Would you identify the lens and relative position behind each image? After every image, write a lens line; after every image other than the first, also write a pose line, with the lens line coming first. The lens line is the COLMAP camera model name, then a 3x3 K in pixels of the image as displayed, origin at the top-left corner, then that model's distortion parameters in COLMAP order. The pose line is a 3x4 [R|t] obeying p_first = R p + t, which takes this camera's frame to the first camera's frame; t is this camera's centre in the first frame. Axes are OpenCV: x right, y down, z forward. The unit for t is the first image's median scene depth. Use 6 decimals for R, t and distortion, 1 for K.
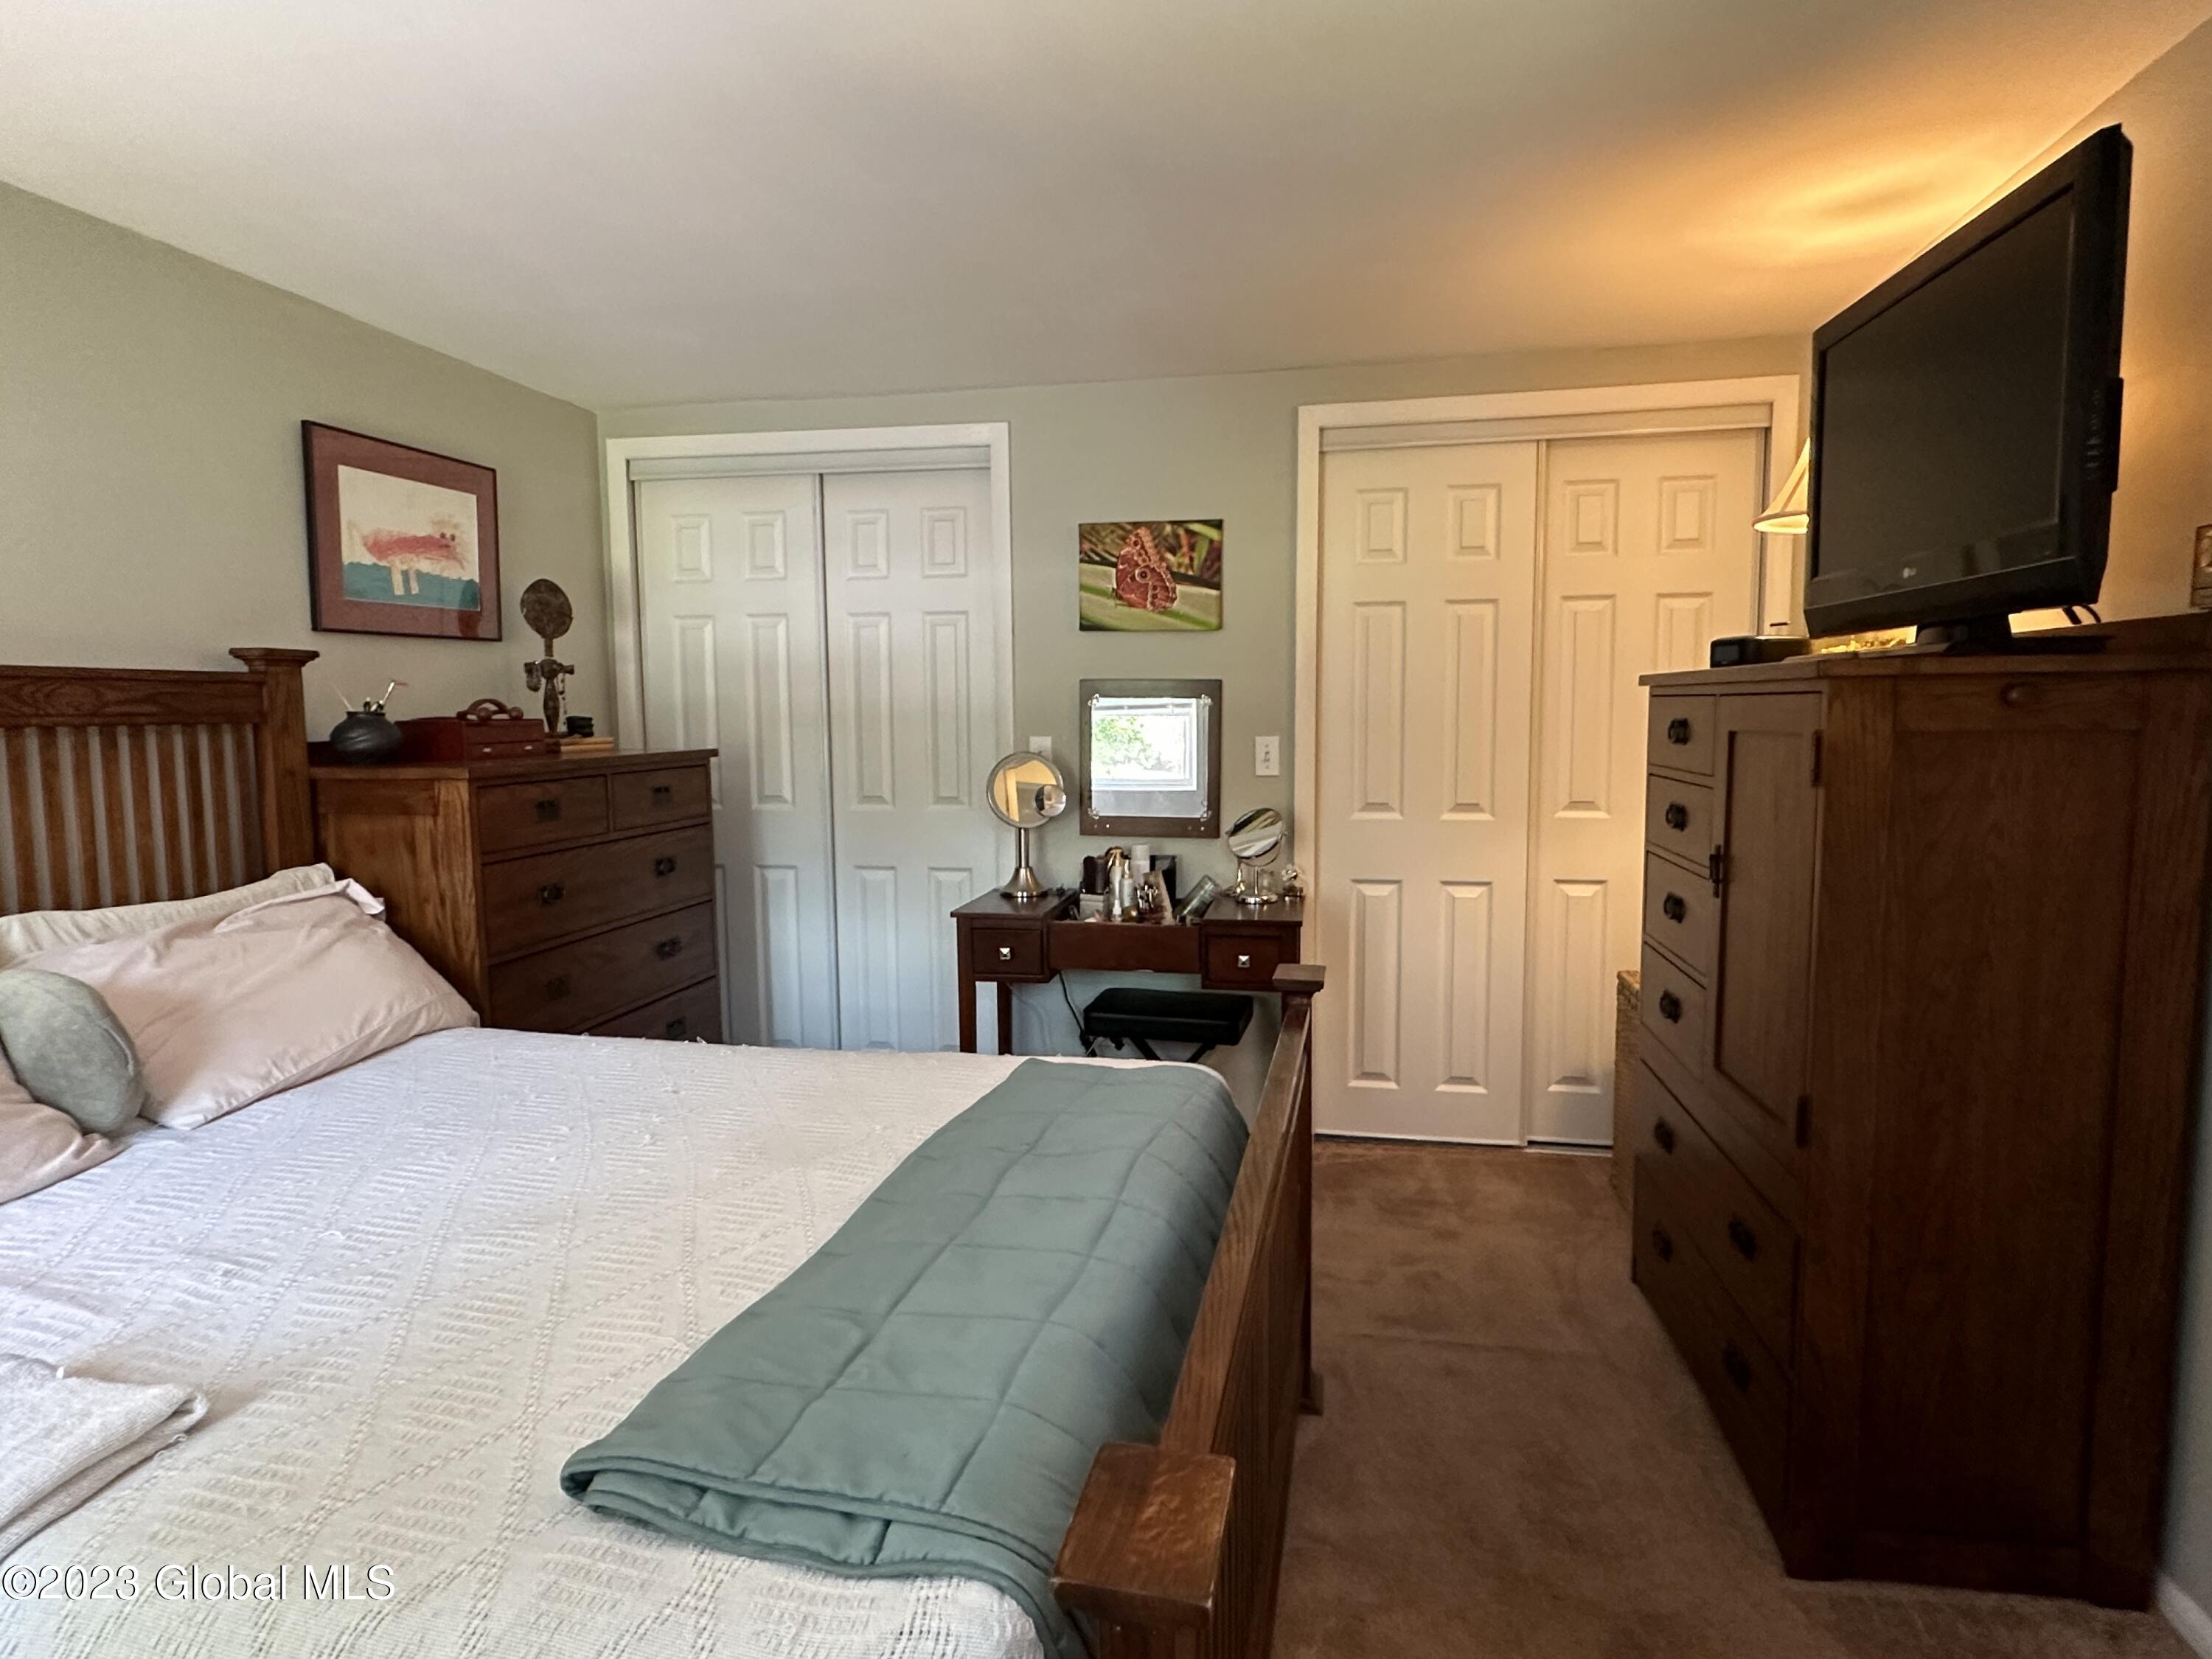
lens RADIAL K [[1235.0, 0, 1111.0], [0, 1235.0, 824.7], [0, 0, 1]] dist [-0.003689, 0.000882]
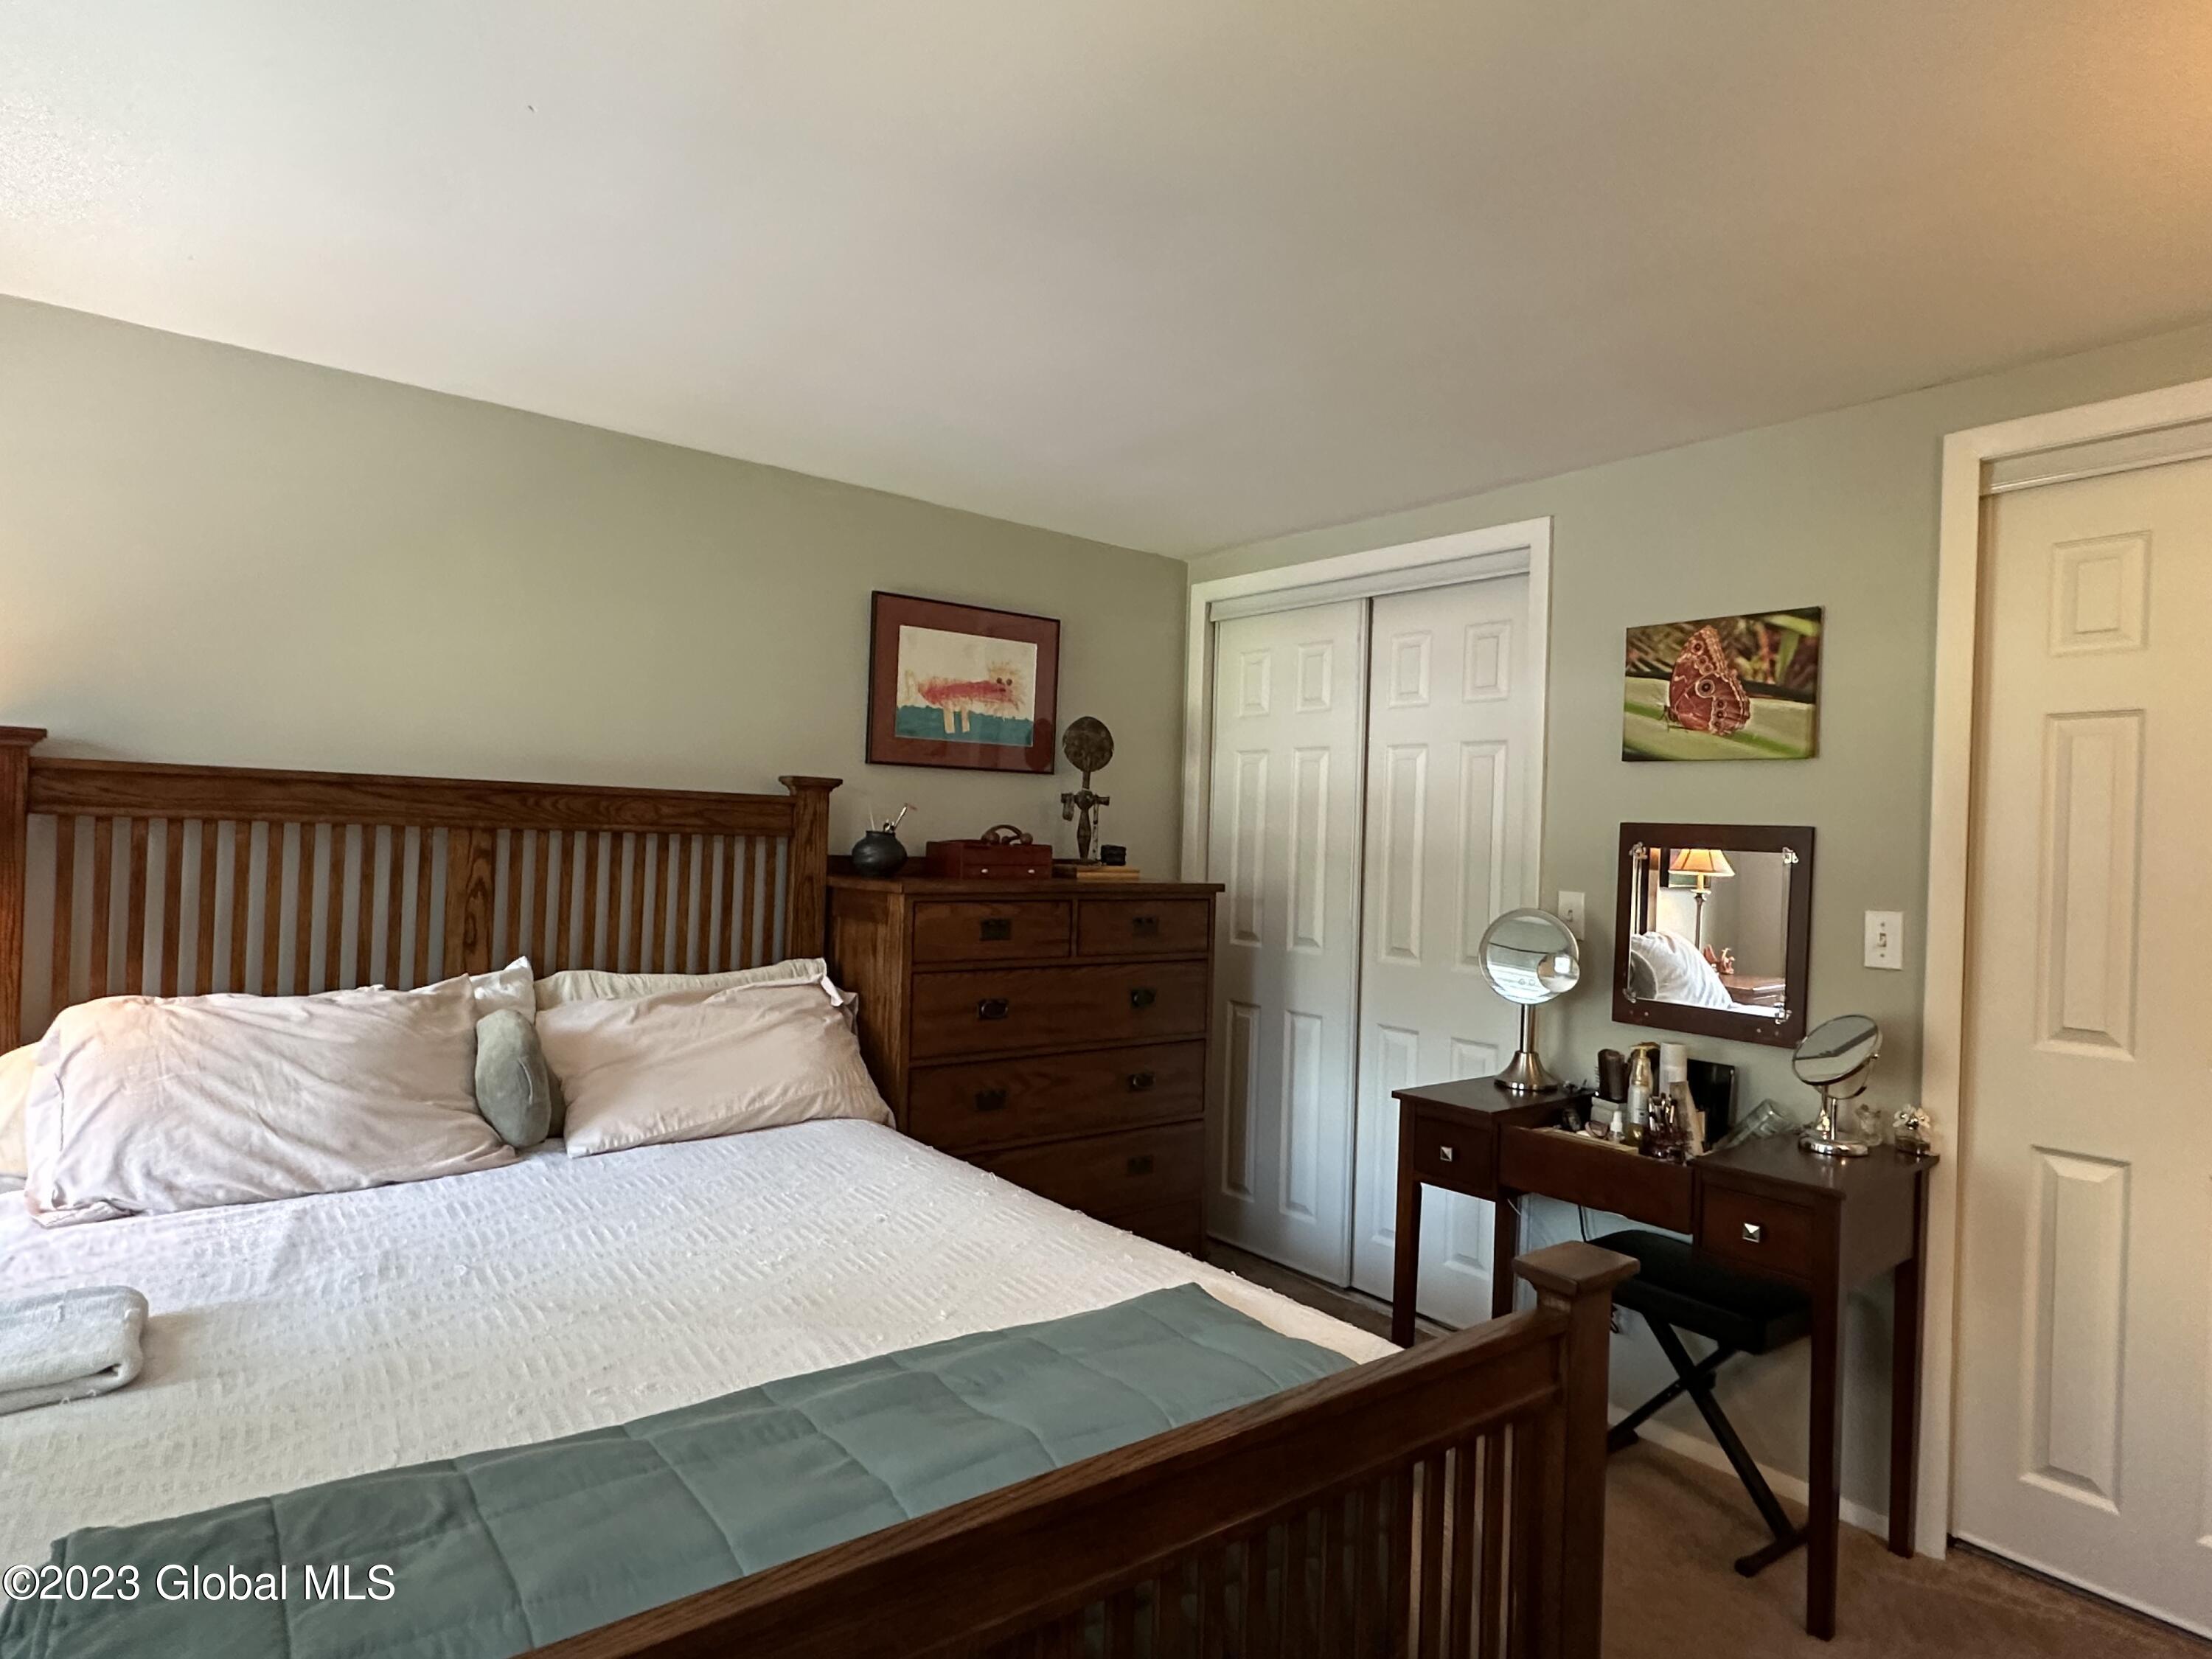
lens RADIAL K [[1235.0, 0, 1103.6], [0, 1235.0, 837.2], [0, 0, 1]] dist [-0.003689, 0.000882]
pose [[0.761032, 0.031410, -0.647953, 0.241301], [-0.101199, 0.992347, -0.070755, -0.019960], [0.640772, 0.119419, 0.758386, 0.199851]]
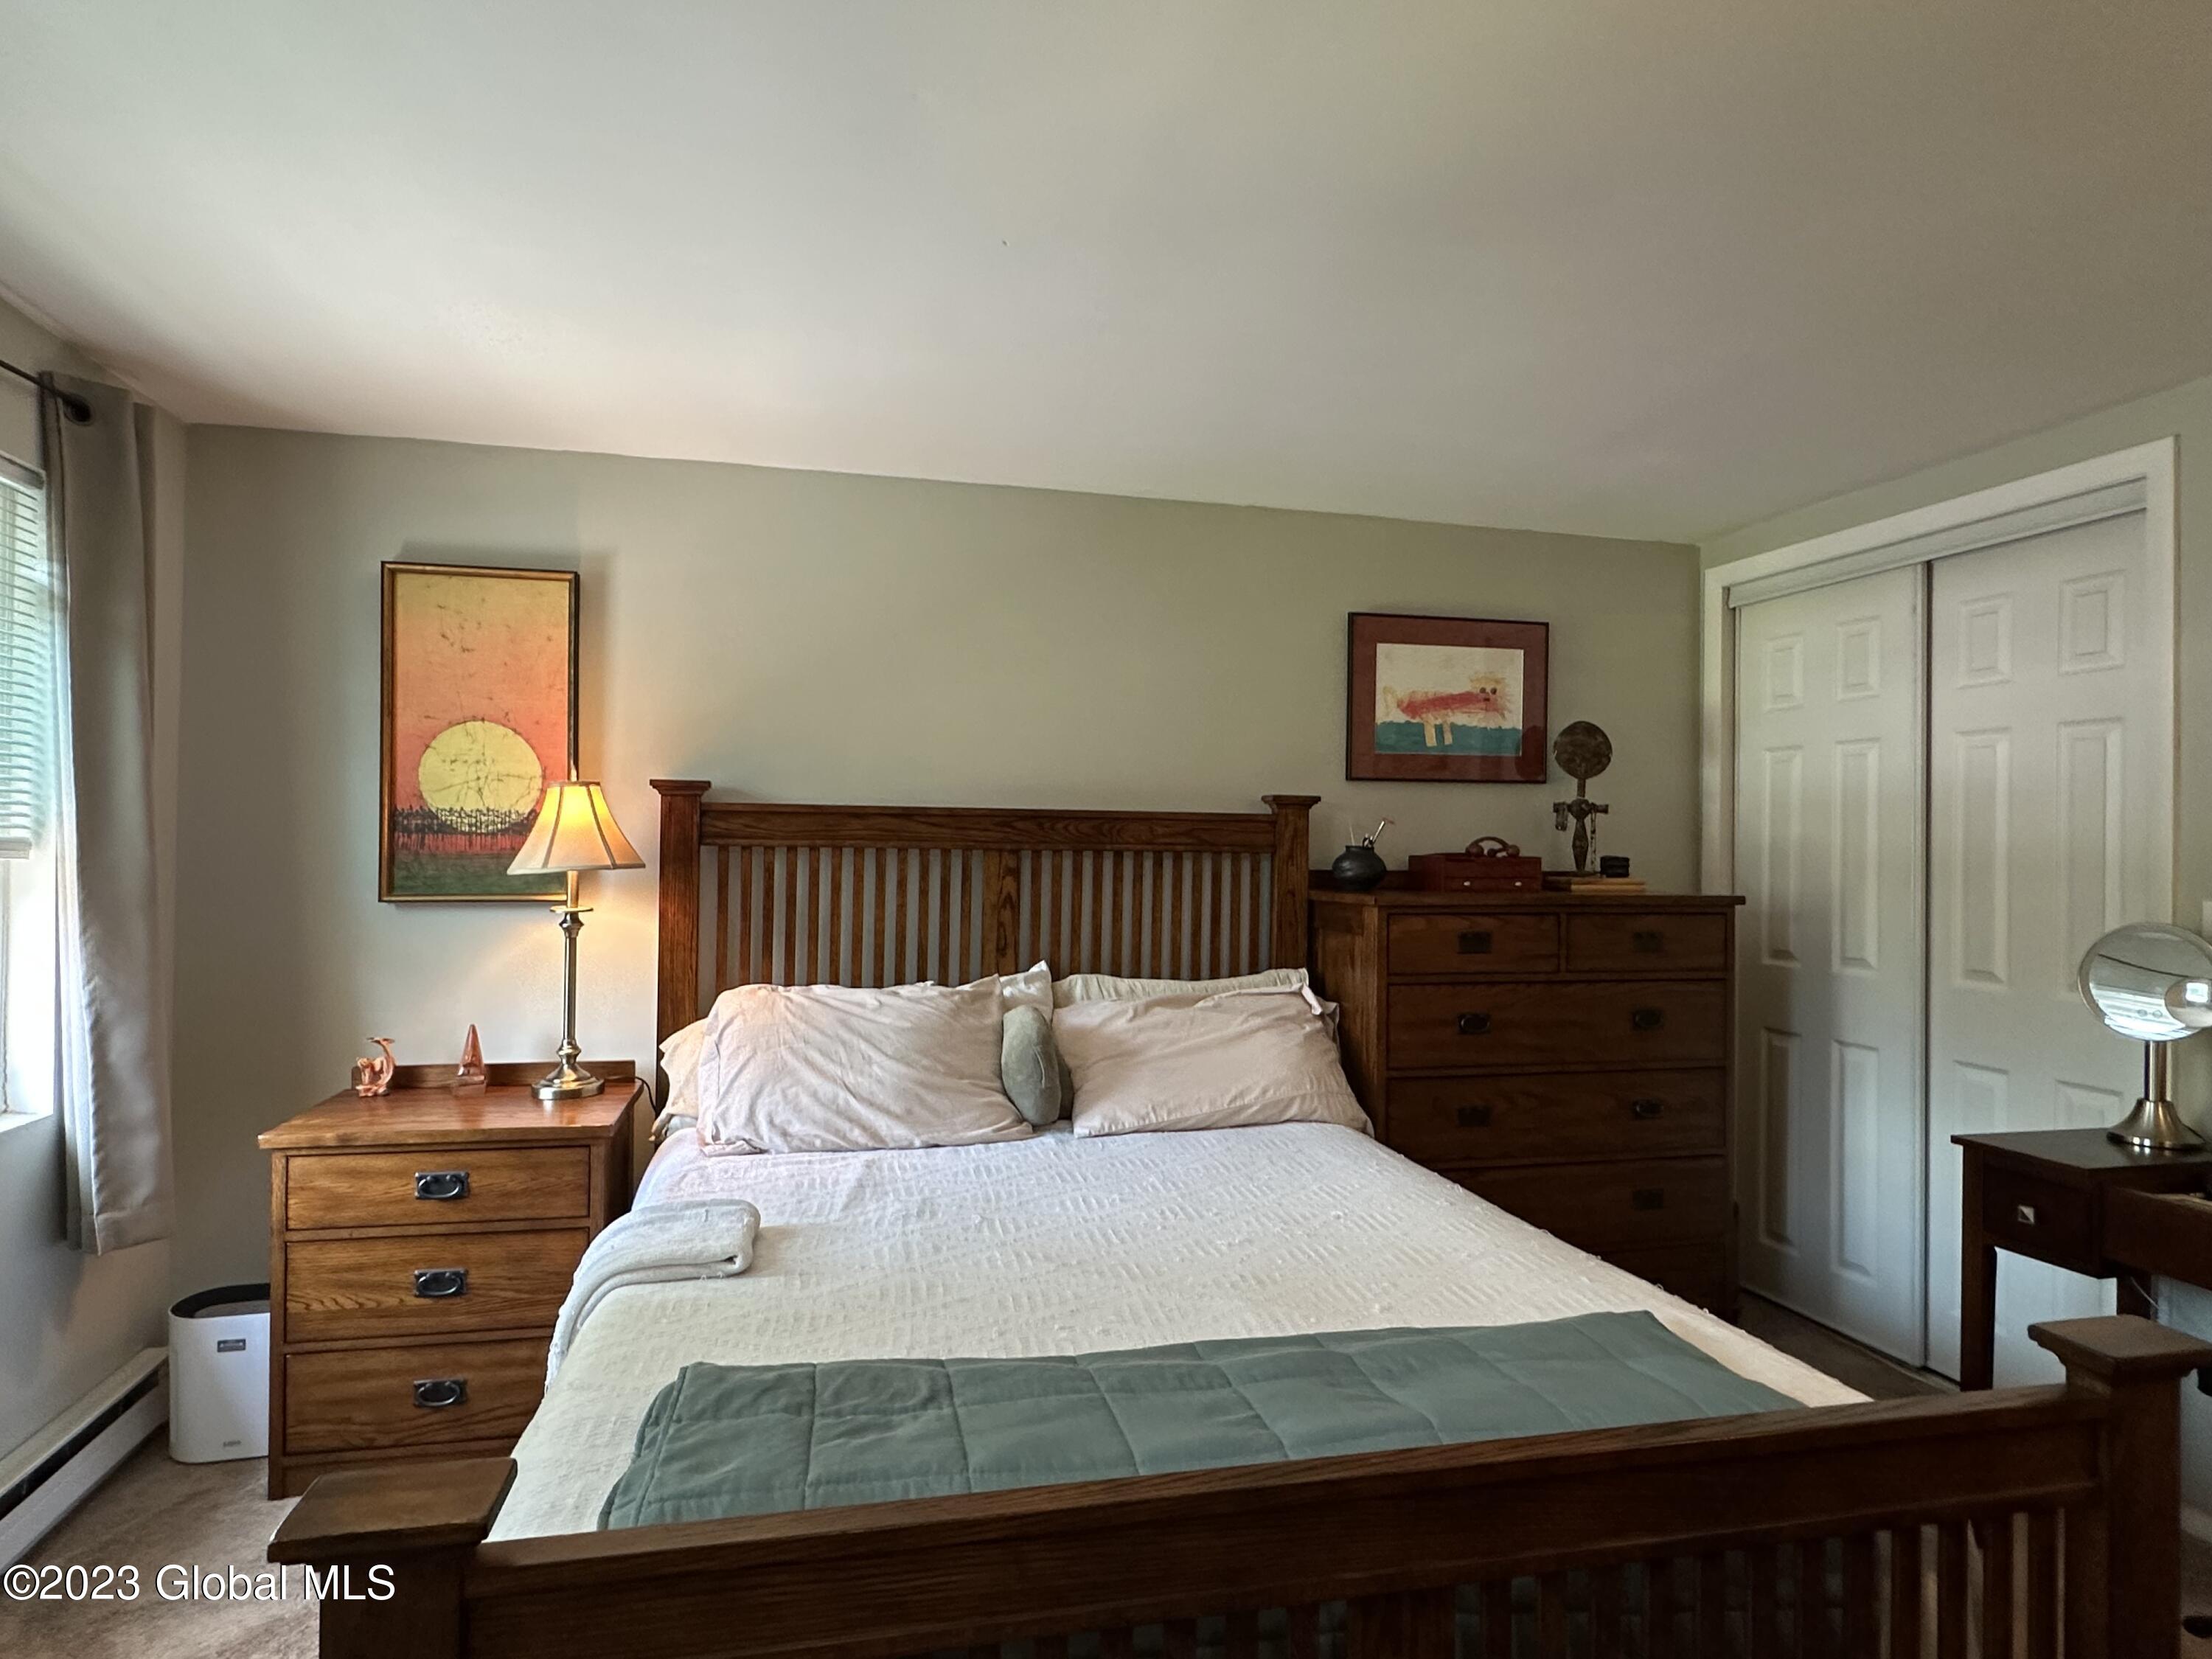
lens RADIAL K [[1235.0, 0, 1100.6], [0, 1235.0, 839.5], [0, 0, 1]] dist [-0.003689, 0.000882]
pose [[0.422511, 0.006575, -0.906334, 0.287603], [-0.103383, 0.993797, -0.040985, -0.018406], [0.900442, 0.111017, 0.420570, 0.216090]]
